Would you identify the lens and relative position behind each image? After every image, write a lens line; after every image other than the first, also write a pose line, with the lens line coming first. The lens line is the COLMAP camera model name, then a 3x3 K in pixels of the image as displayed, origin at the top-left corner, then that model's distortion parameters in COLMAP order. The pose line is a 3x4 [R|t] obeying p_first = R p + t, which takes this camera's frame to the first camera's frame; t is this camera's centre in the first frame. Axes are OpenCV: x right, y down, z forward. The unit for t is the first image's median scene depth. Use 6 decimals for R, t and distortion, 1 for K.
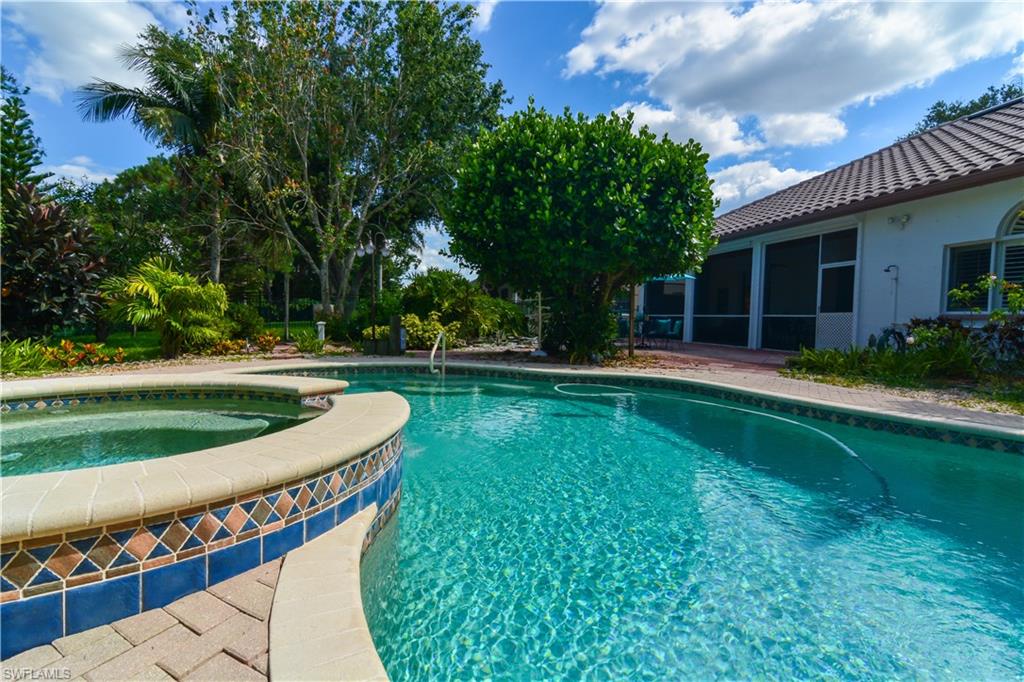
lens RADIAL K [[481.8, 0, 509.4], [0, 481.8, 338.2], [0, 0, 1]] dist [0.022501, -0.008438]
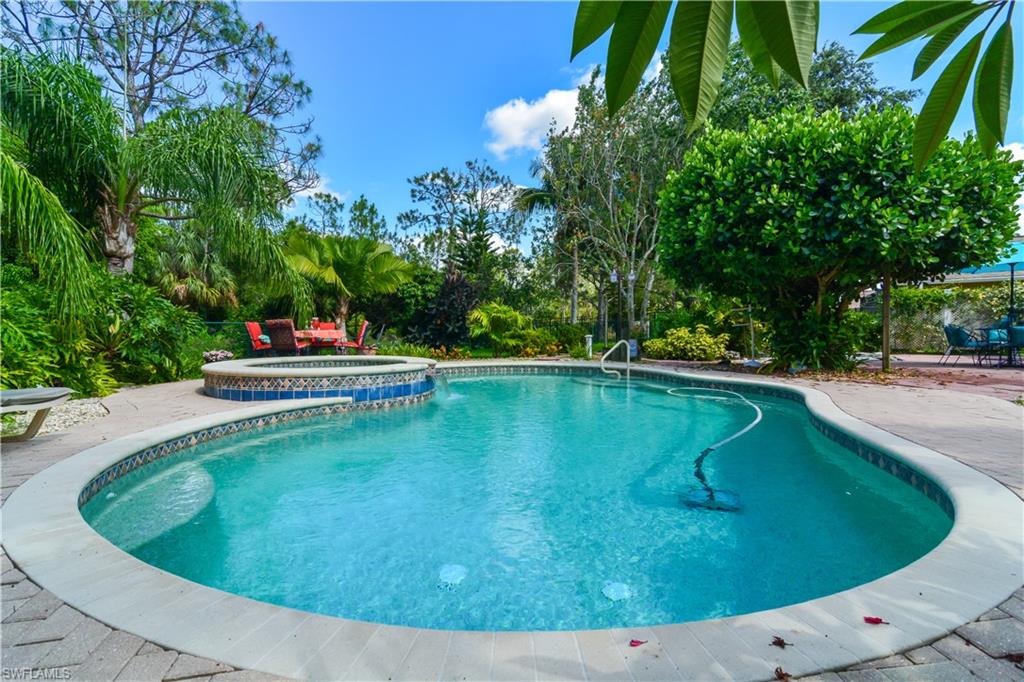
lens RADIAL K [[481.8, 0, 509.4], [0, 481.8, 338.2], [0, 0, 1]] dist [0.022501, -0.008438]
pose [[0.657469, -0.009760, -0.753419, 0.577090], [-0.018957, 0.999385, -0.029490, 0.021905], [0.753243, 0.033671, 0.656879, -0.017872]]
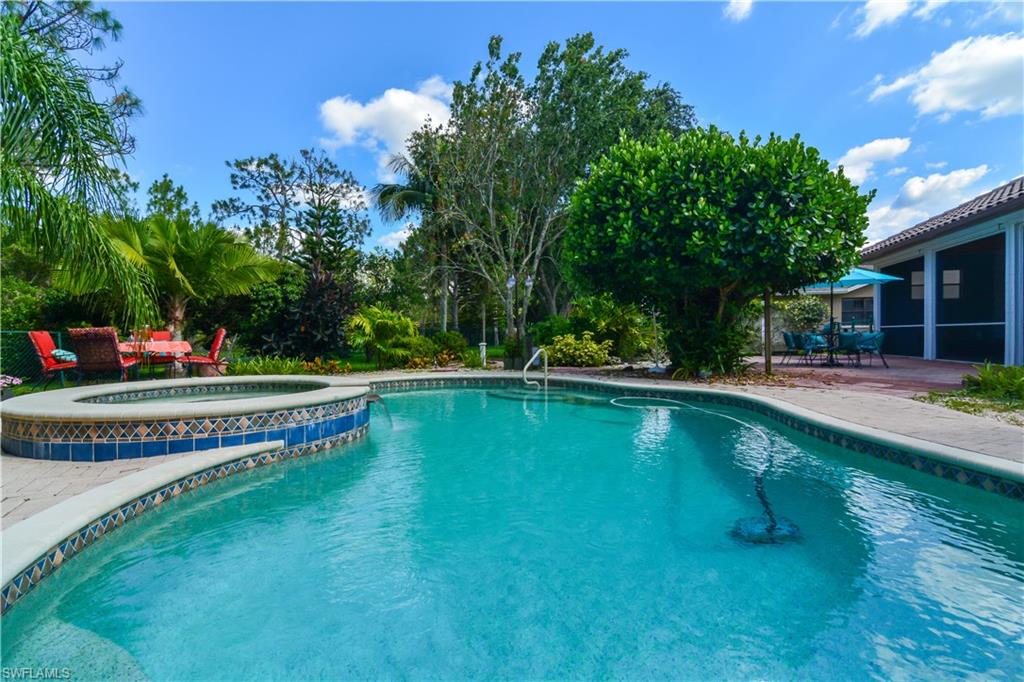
lens RADIAL K [[481.8, 0, 509.4], [0, 481.8, 338.2], [0, 0, 1]] dist [0.022501, -0.008438]
pose [[0.869972, -0.025322, -0.492450, 0.356139], [0.004716, 0.999062, -0.043041, 0.009781], [0.493078, 0.035122, 0.869276, -0.046179]]
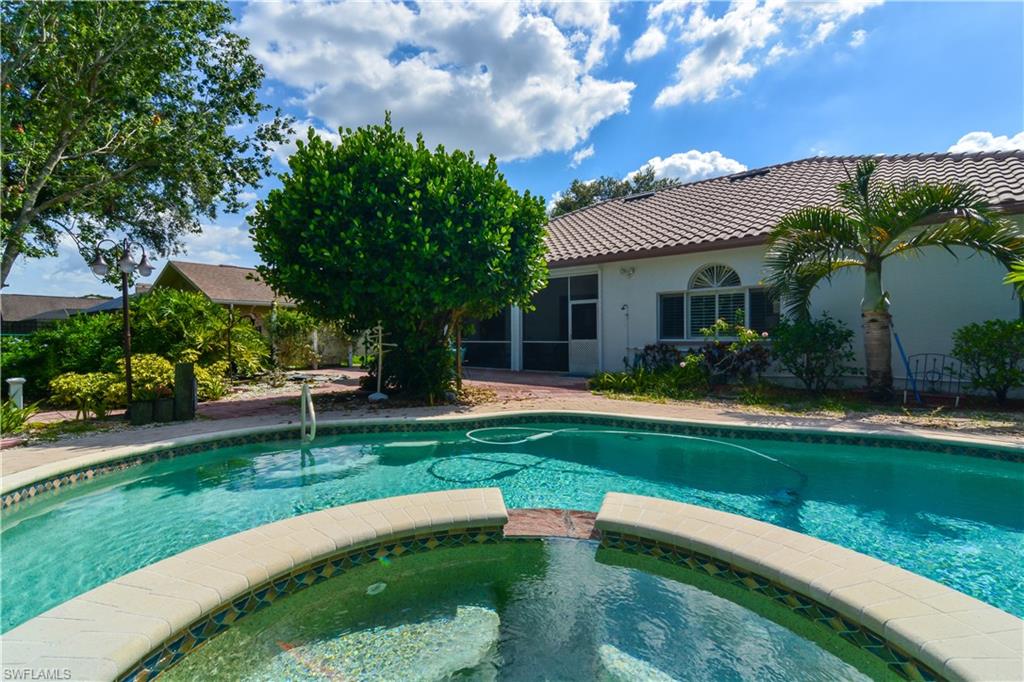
lens RADIAL K [[481.8, 0, 509.4], [0, 481.8, 338.2], [0, 0, 1]] dist [0.022501, -0.008438]
pose [[0.793896, -0.023834, 0.607586, -0.344171], [0.045482, 0.998760, -0.020250, -0.055705], [-0.606350, 0.043711, 0.793996, 0.173692]]
